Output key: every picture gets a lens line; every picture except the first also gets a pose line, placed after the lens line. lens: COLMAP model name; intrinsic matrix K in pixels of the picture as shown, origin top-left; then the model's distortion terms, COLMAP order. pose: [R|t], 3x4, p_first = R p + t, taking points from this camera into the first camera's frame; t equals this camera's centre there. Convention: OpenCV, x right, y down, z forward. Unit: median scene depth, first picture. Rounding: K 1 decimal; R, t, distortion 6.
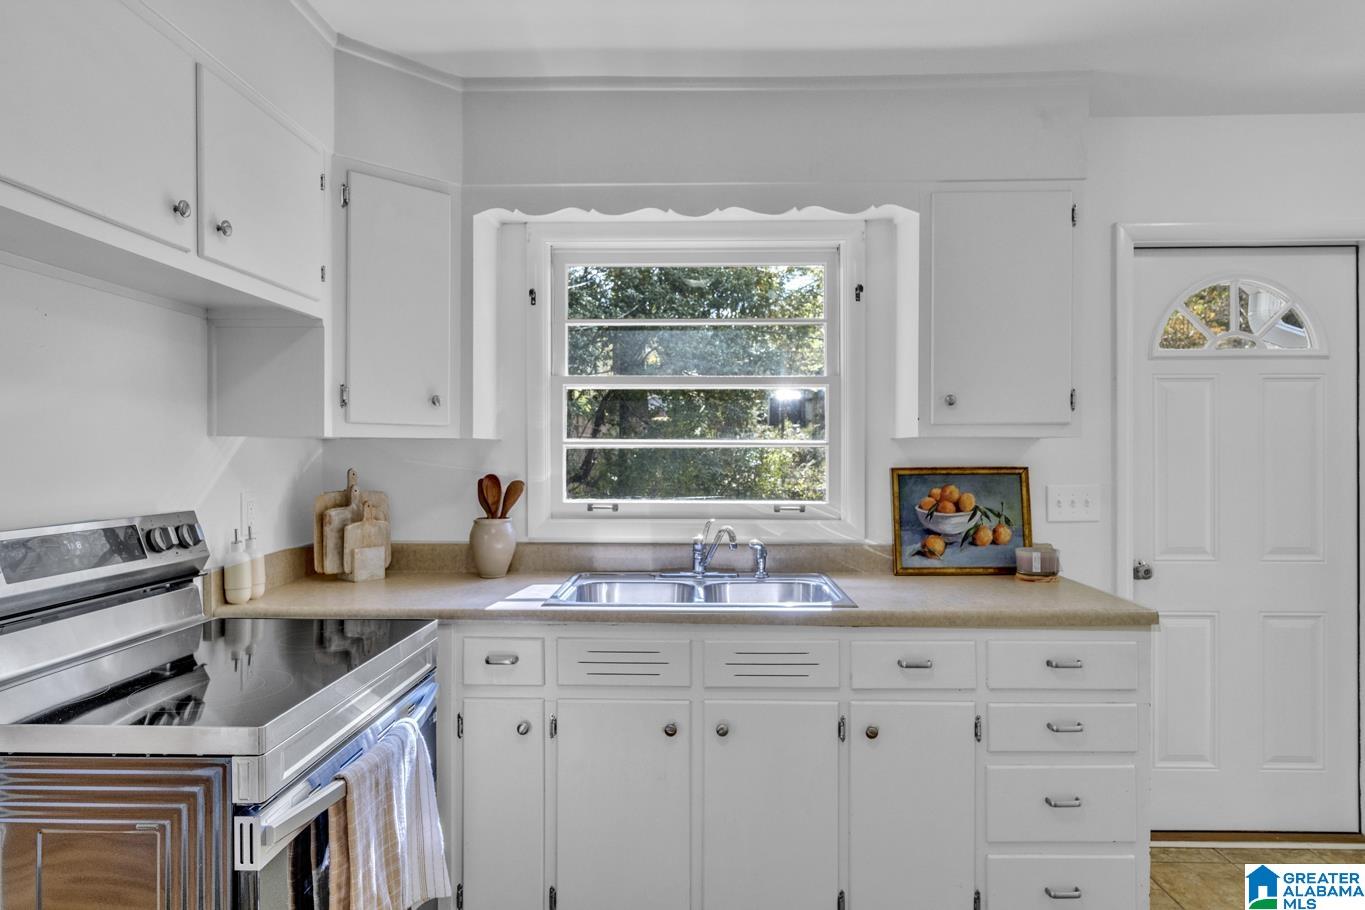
lens RADIAL K [[790.6, 0, 680.1], [0, 790.6, 458.1], [0, 0, 1]] dist [-0.002412, 0.001667]
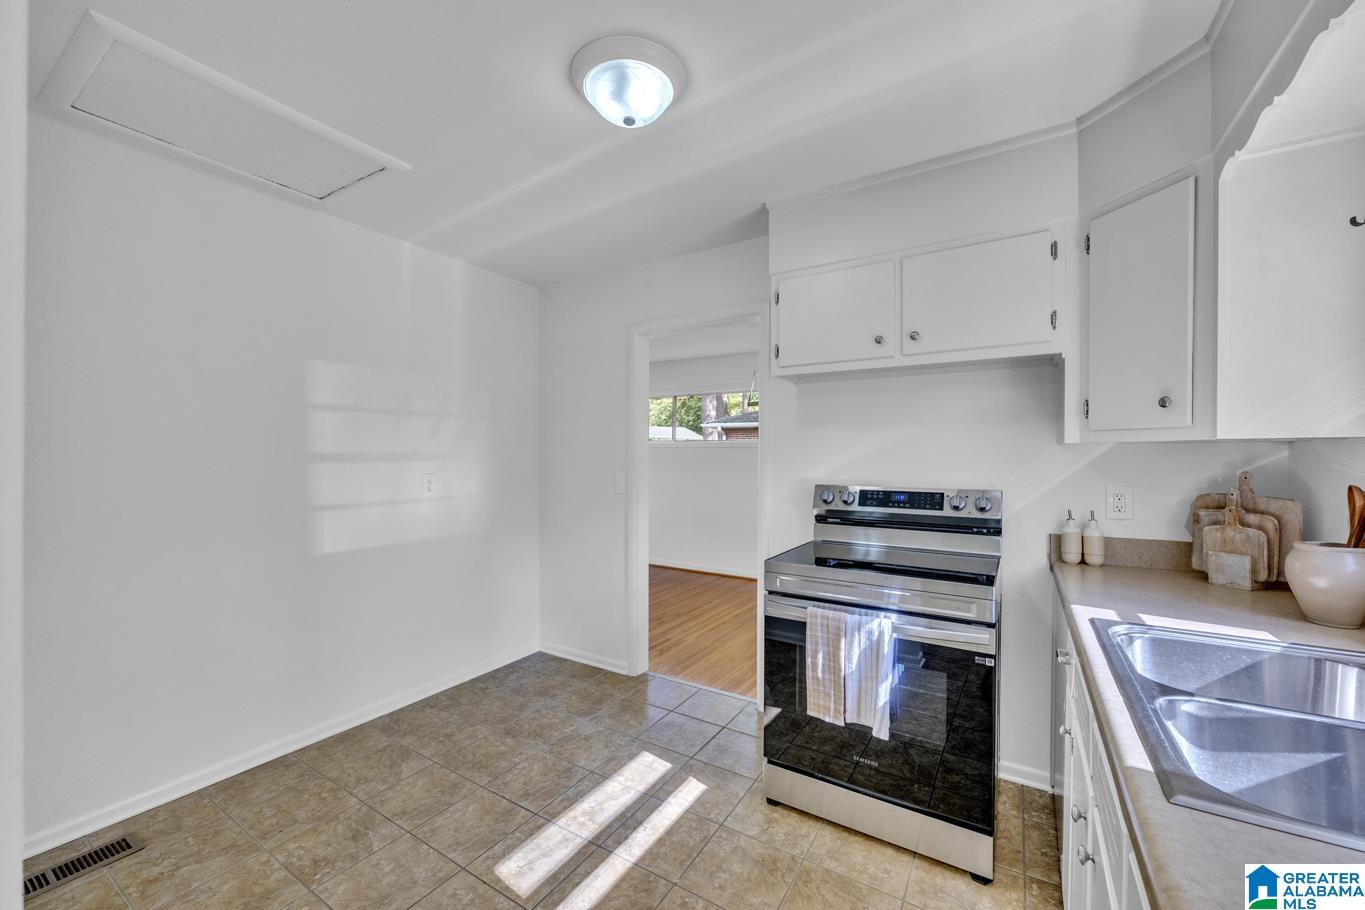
lens RADIAL K [[548.5, 0, 681.3], [0, 548.5, 459.0], [0, 0, 1]] dist [0.000894, 0.000051]
pose [[-0.510983, 0.004138, -0.859581, 0.538232], [-0.006334, 0.999943, 0.008579, -0.004216], [0.859567, 0.009828, -0.510928, 0.776347]]
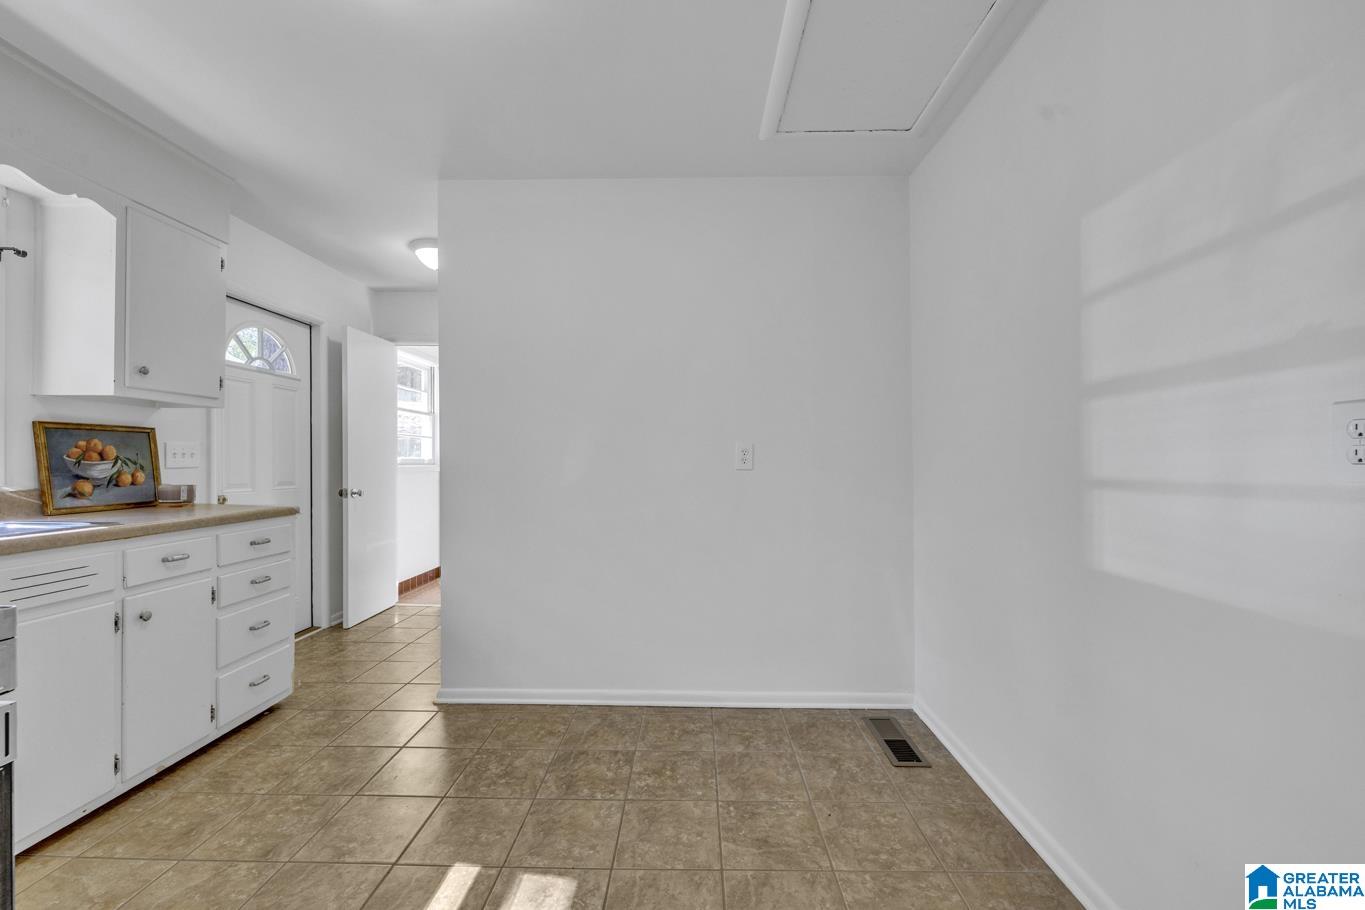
lens RADIAL K [[548.5, 0, 681.3], [0, 548.5, 459.0], [0, 0, 1]] dist [0.000894, 0.000051]
pose [[0.000200, 0.006069, 0.999982, -0.544814], [0.002781, 0.999978, -0.006069, 0.078372], [-0.999996, 0.002782, 0.000183, 0.095503]]
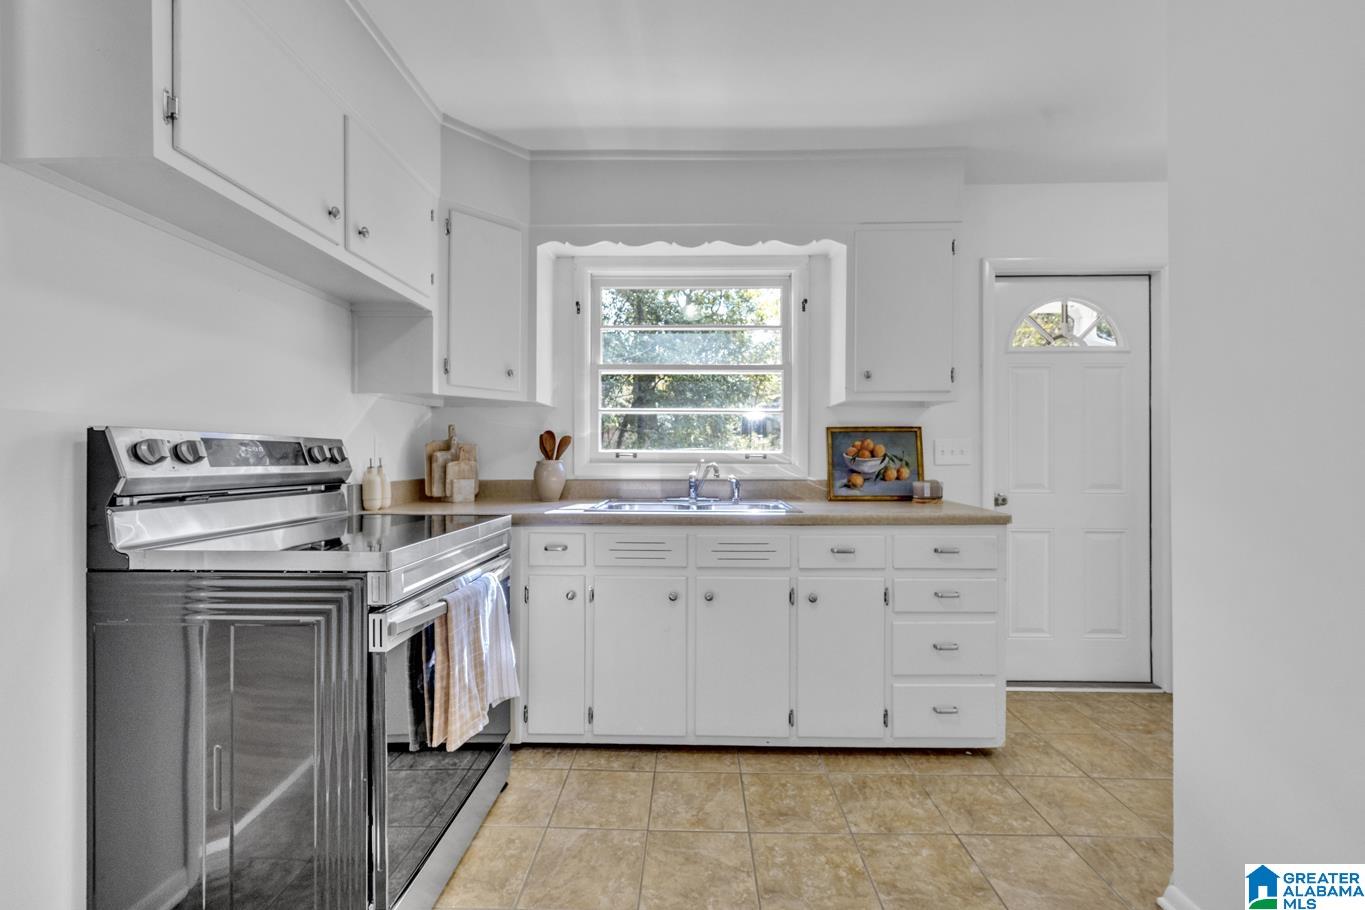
lens RADIAL K [[548.5, 0, 681.3], [0, 548.5, 459.0], [0, 0, 1]] dist [0.000894, 0.000051]
pose [[0.999990, 0.003142, 0.003288, -0.000967], [-0.003132, 0.999990, -0.003102, 0.079928], [-0.003298, 0.003092, 0.999990, 0.000922]]
